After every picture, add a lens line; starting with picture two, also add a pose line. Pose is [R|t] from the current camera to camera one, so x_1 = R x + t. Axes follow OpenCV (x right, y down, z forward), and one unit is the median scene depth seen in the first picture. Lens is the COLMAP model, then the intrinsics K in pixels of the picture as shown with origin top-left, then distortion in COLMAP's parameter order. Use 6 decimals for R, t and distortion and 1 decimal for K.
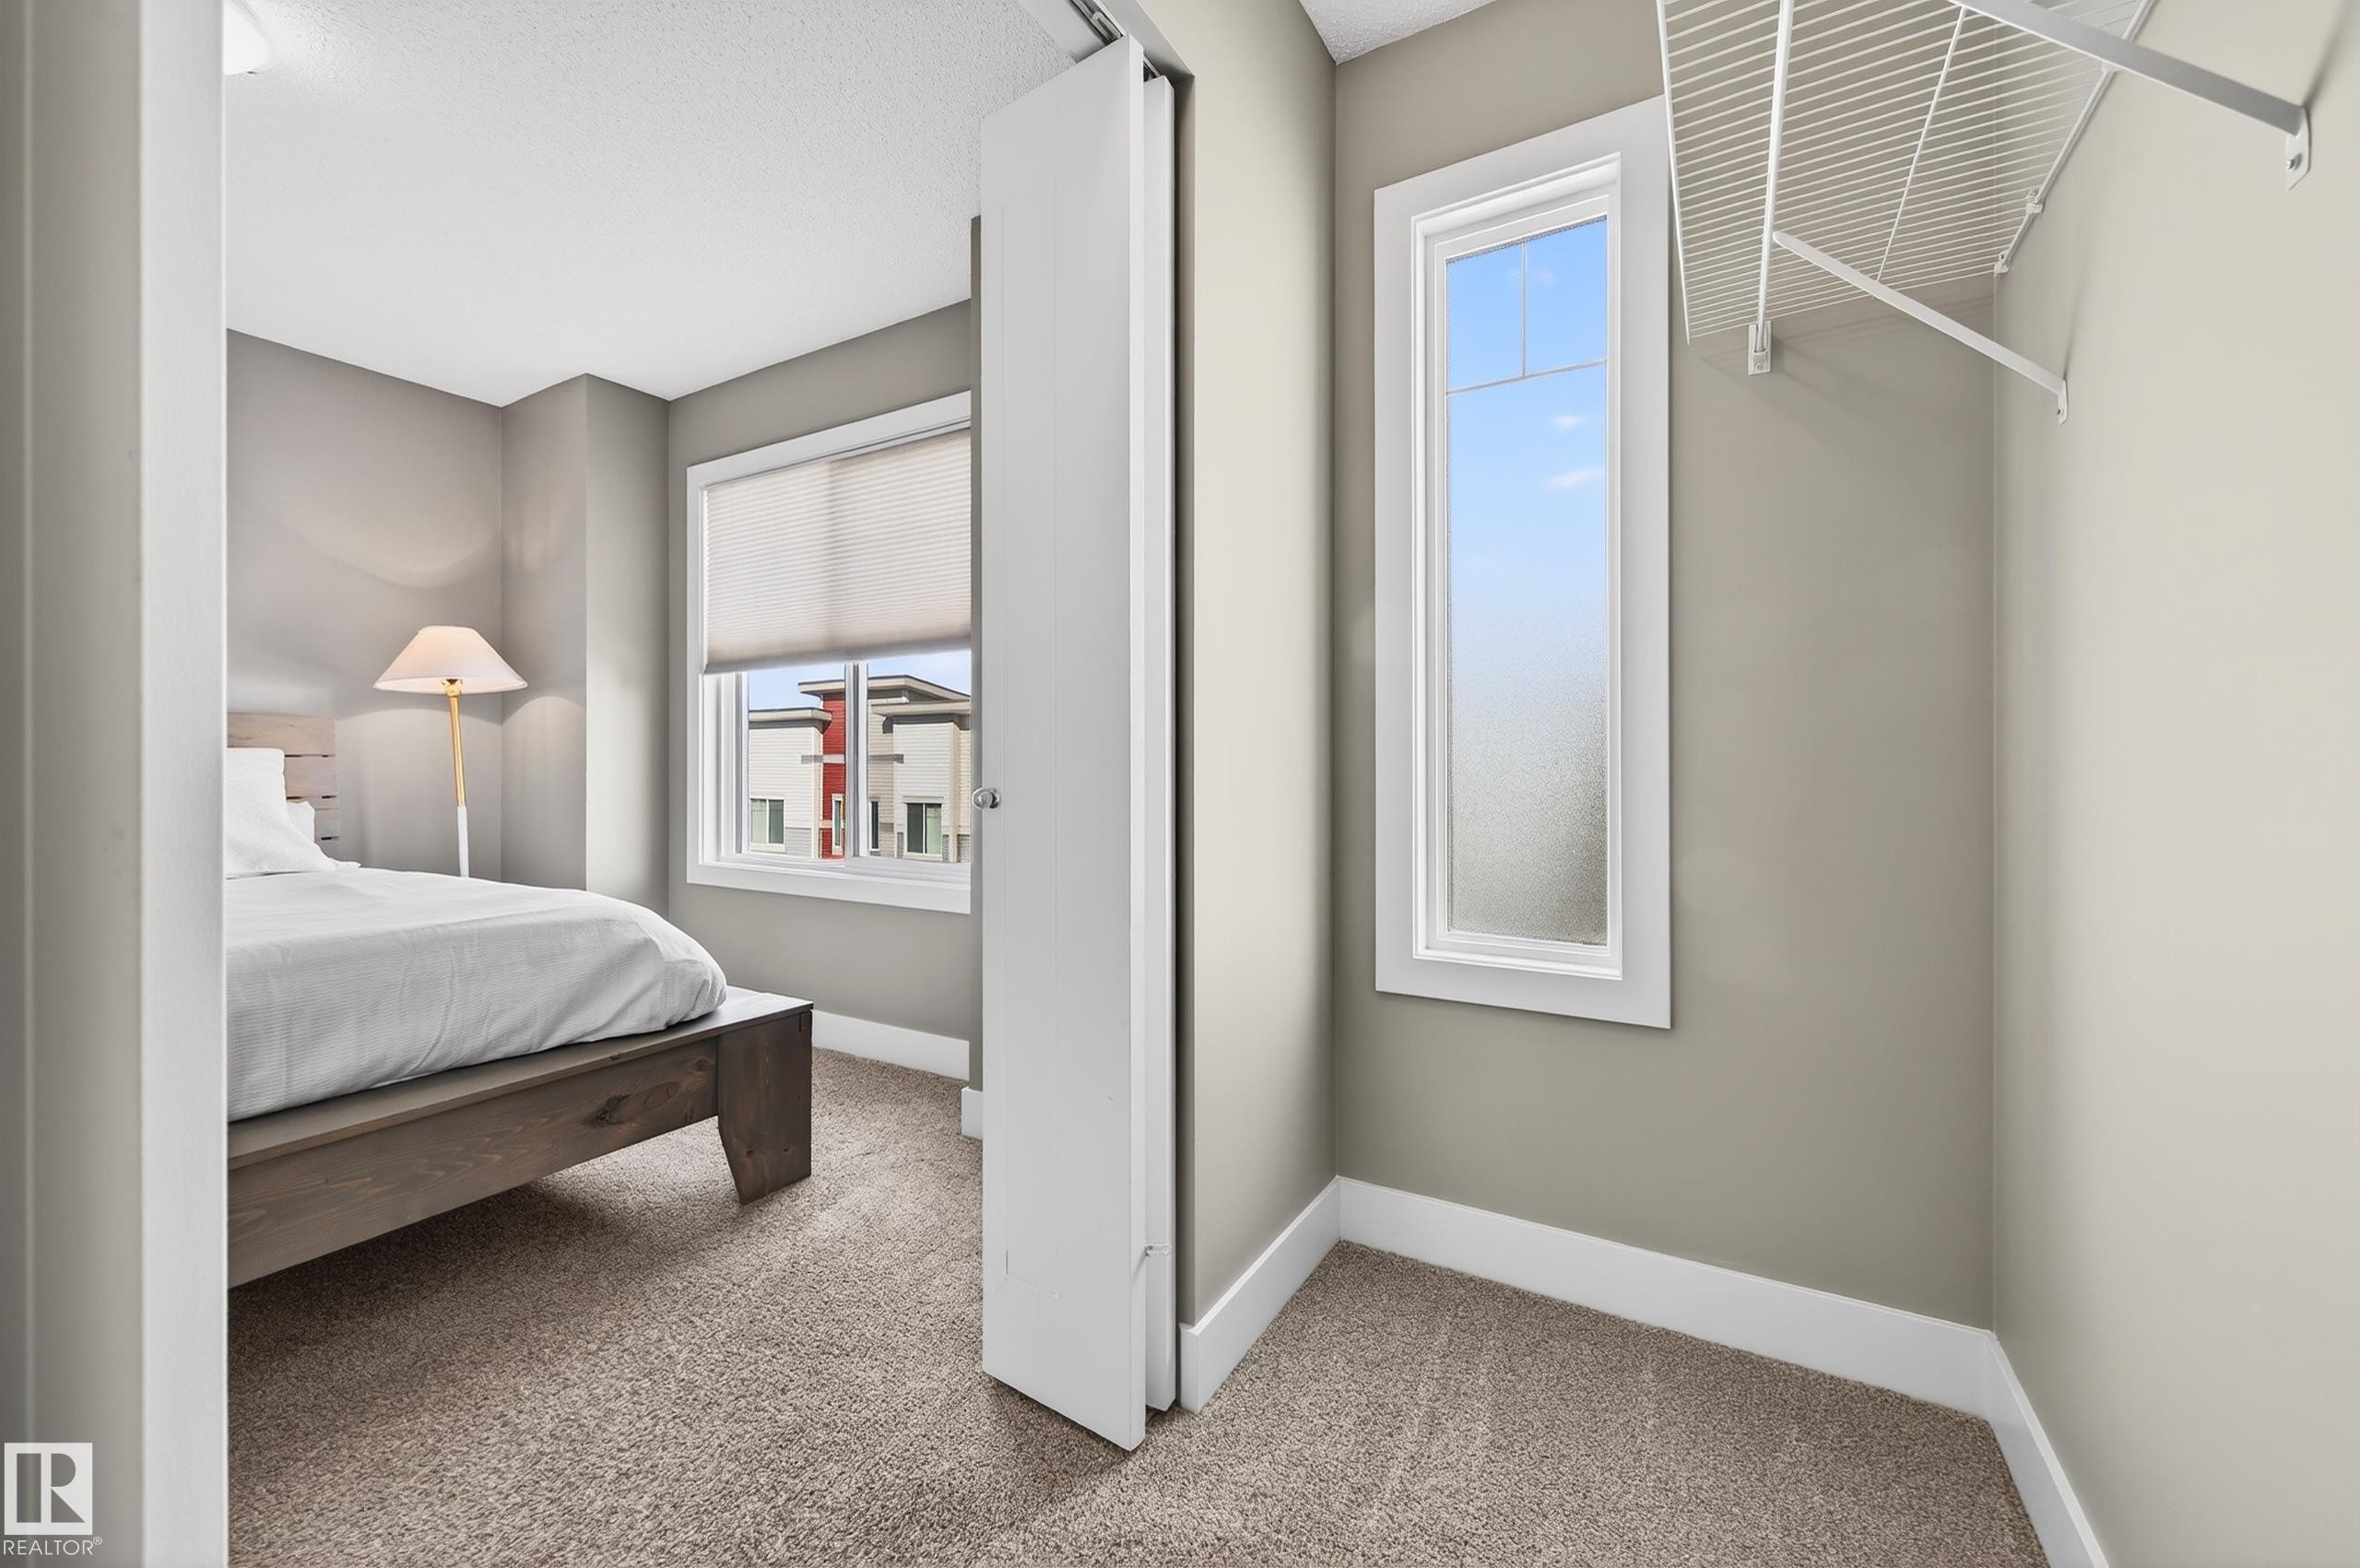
lens RADIAL K [[926.9, 0, 1196.5], [0, 926.9, 773.8], [0, 0, 1]] dist [0.008401, 0.000174]
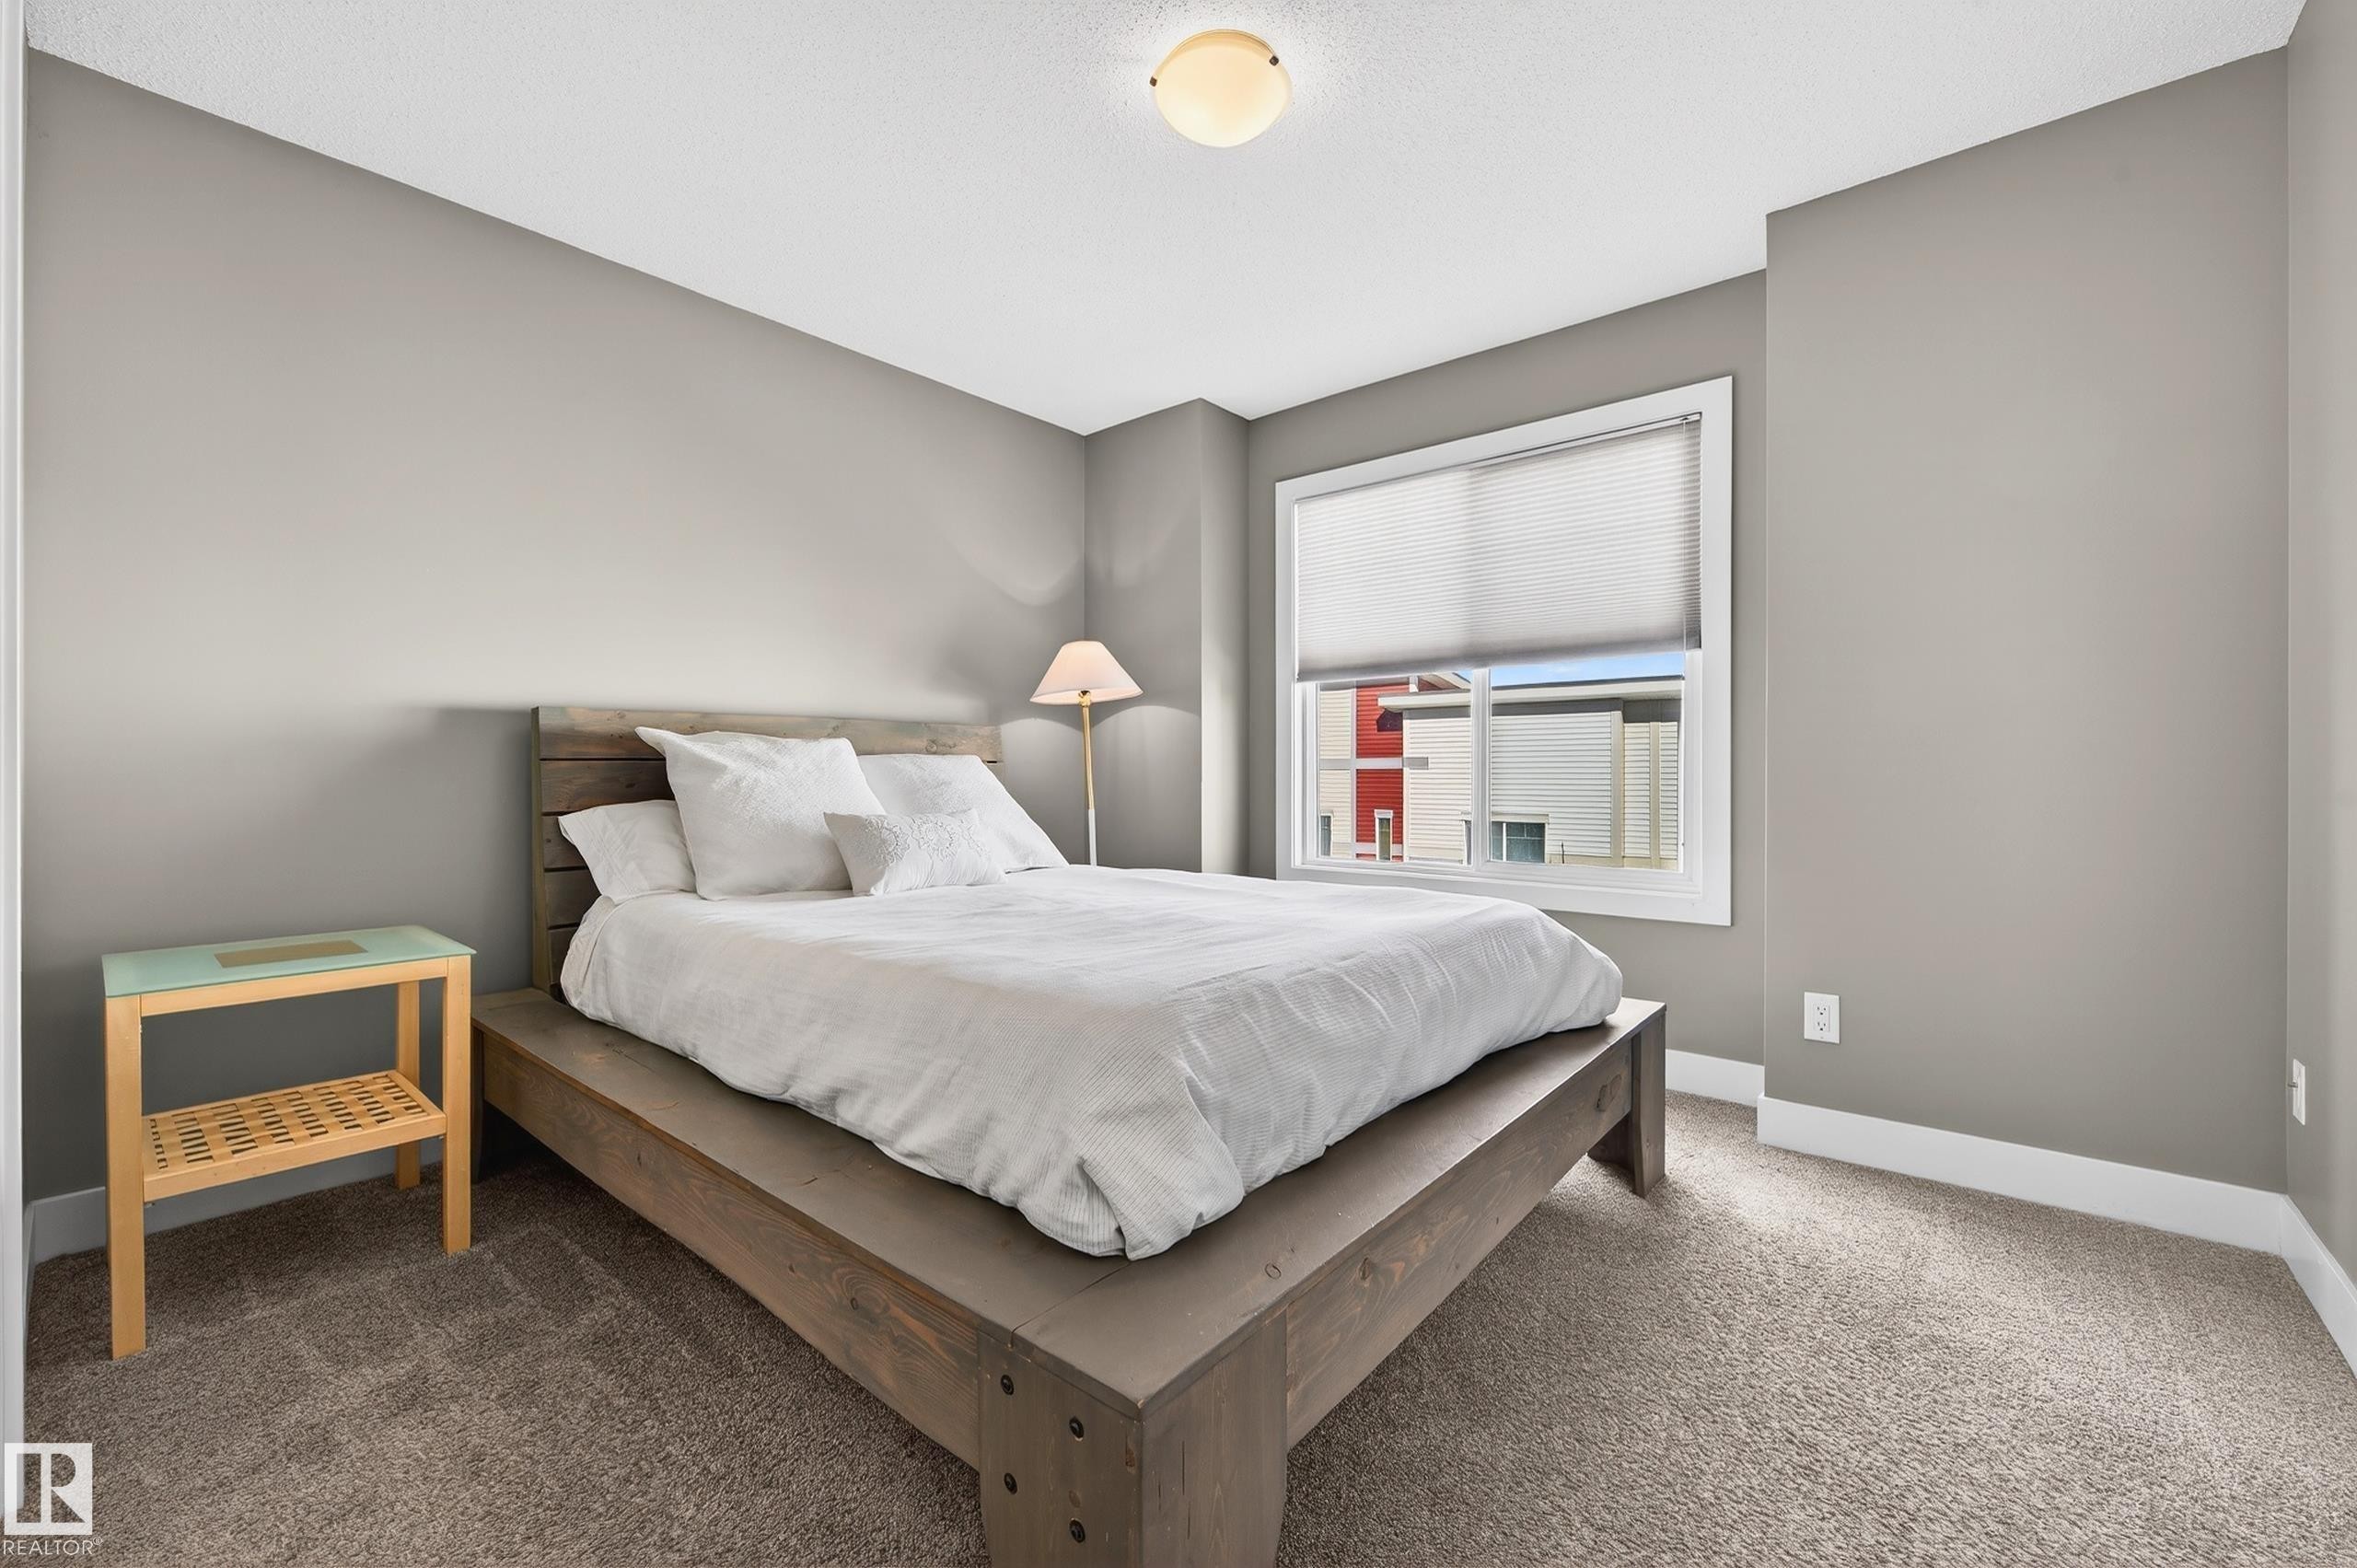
lens RADIAL K [[925.8, 0, 1195.0], [0, 925.8, 773.8], [0, 0, 1]] dist [0.008401, 0.000174]
pose [[0.983870, 0.002476, -0.178868, -0.479113], [-0.002196, 0.999996, 0.001761, -0.006593], [0.178872, -0.001340, 0.983871, -0.037359]]
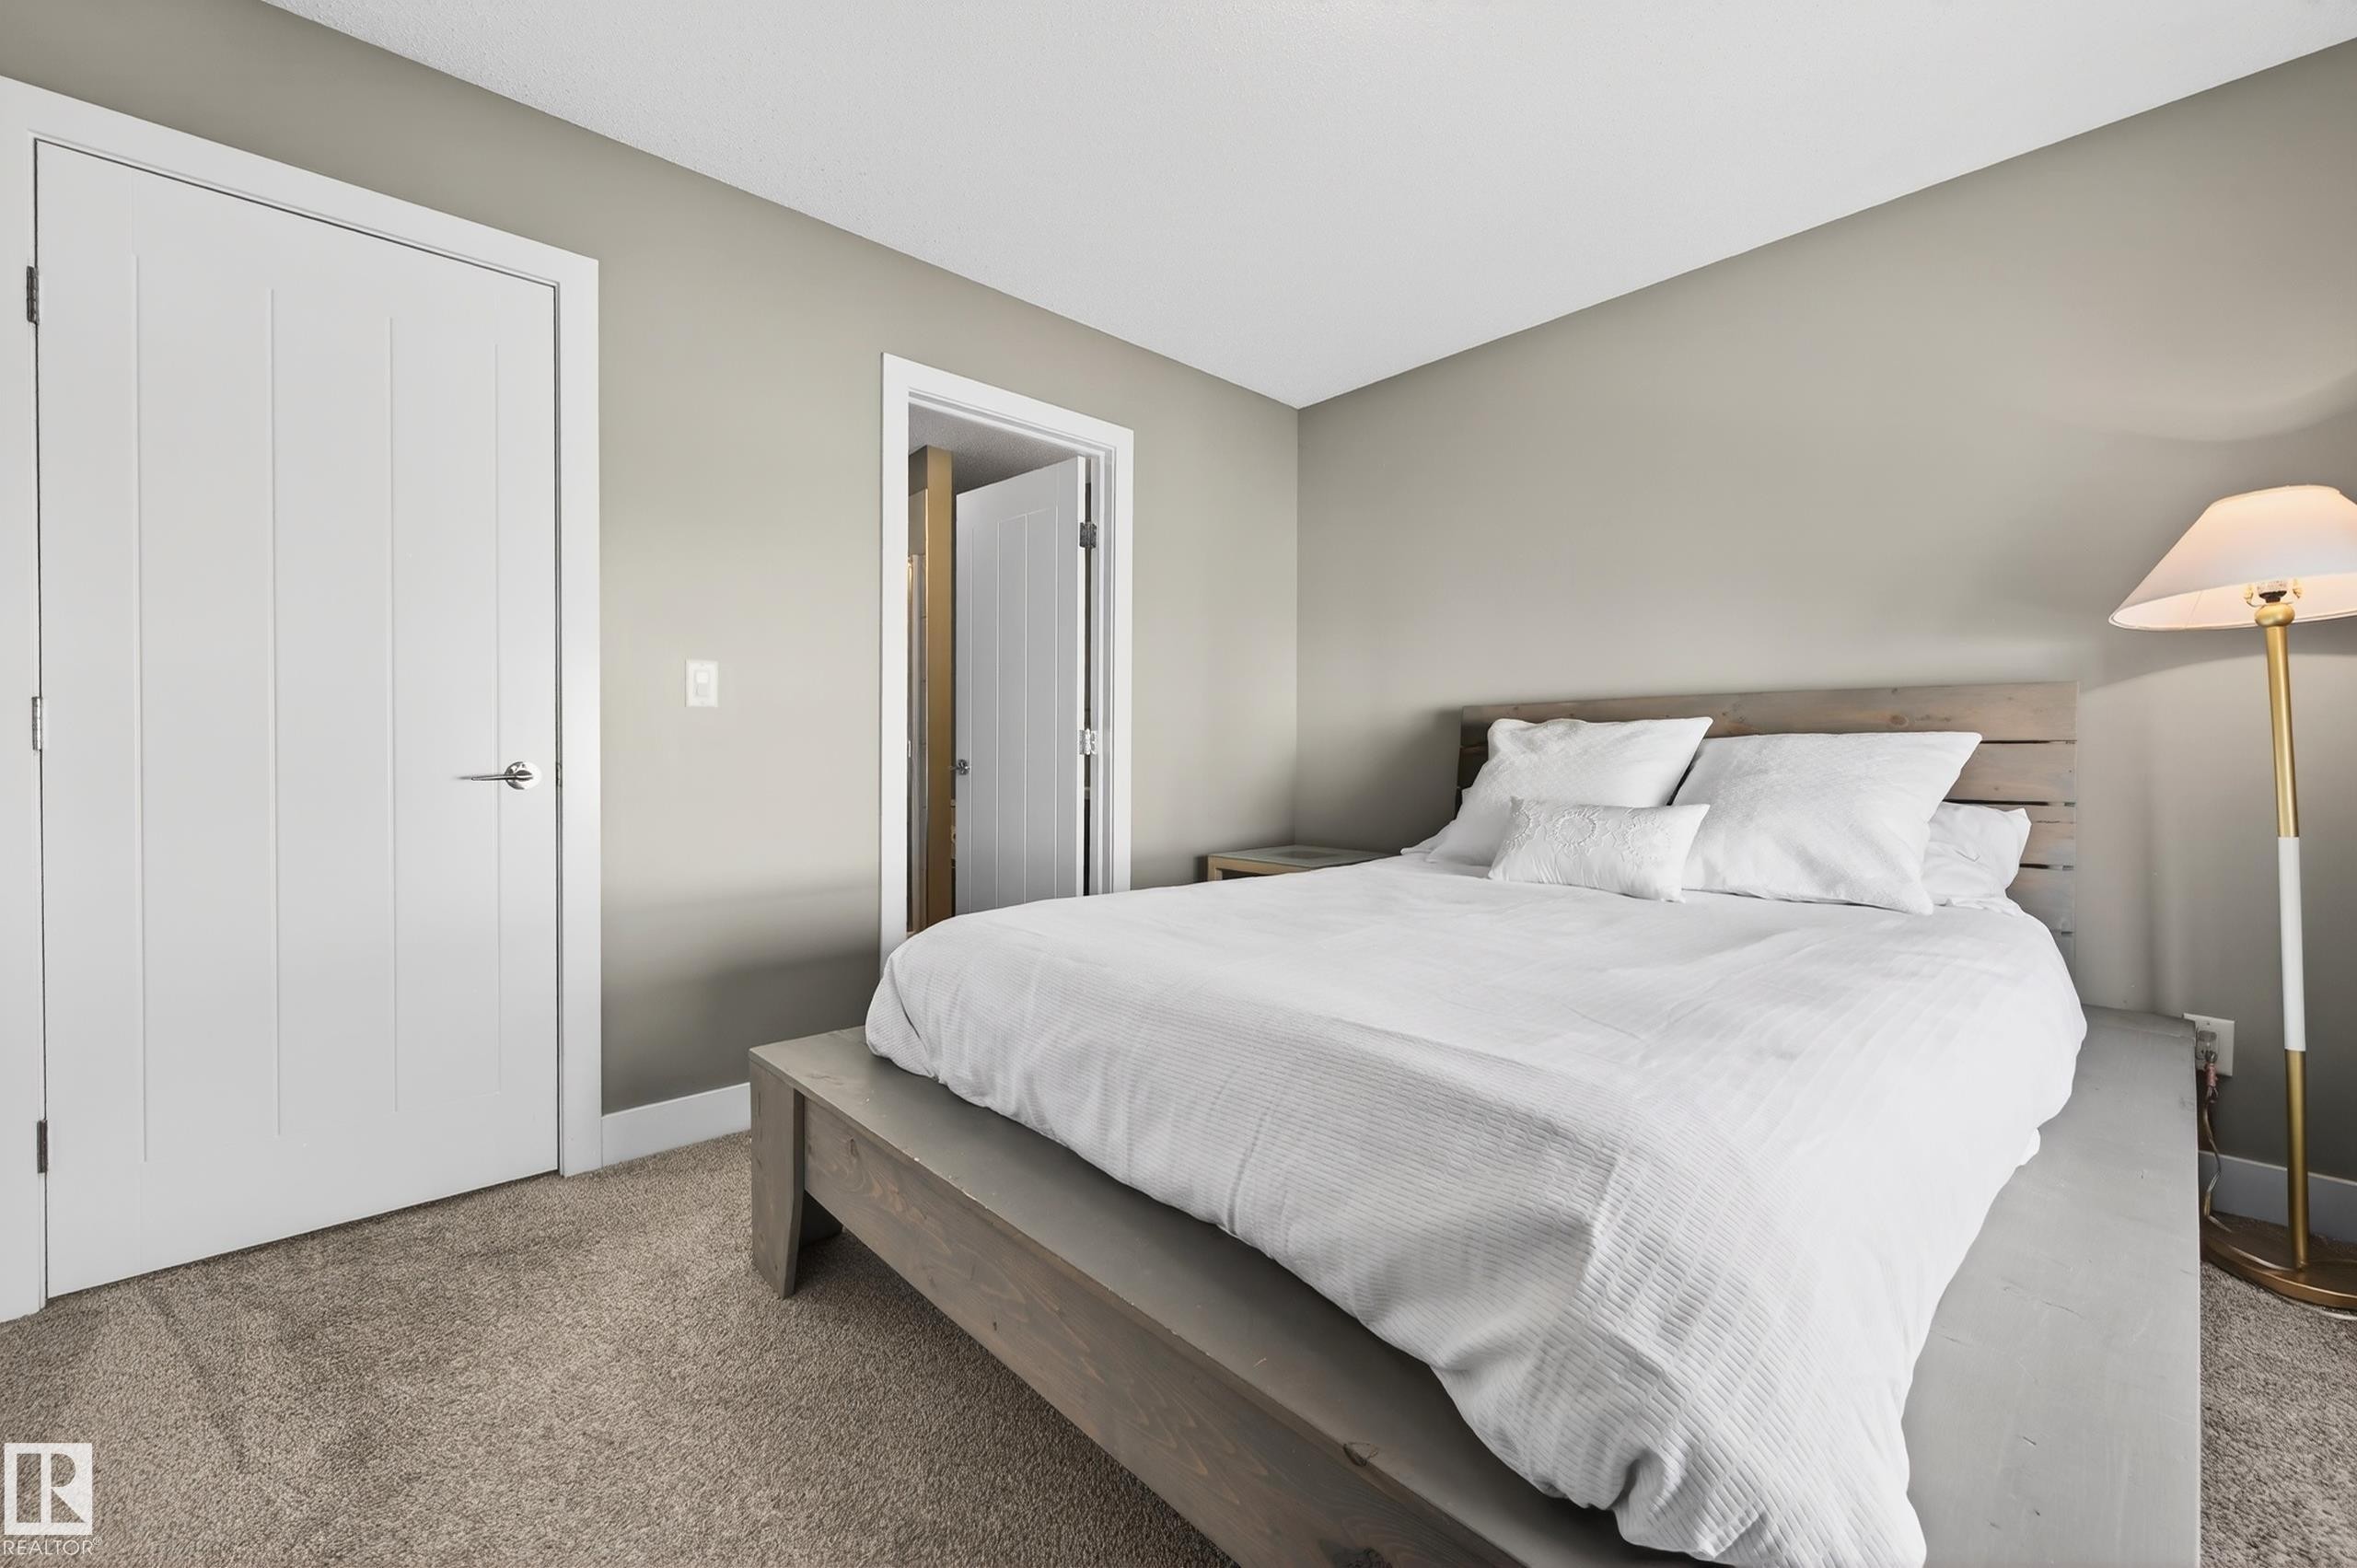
lens RADIAL K [[925.8, 0, 1195.0], [0, 925.8, 773.8], [0, 0, 1]] dist [0.008401, 0.000174]
pose [[-0.275701, 0.014254, -0.961138, -0.120216], [-0.013960, 0.999725, 0.018831, -0.000366], [0.961142, 0.018609, -0.275427, 0.561851]]
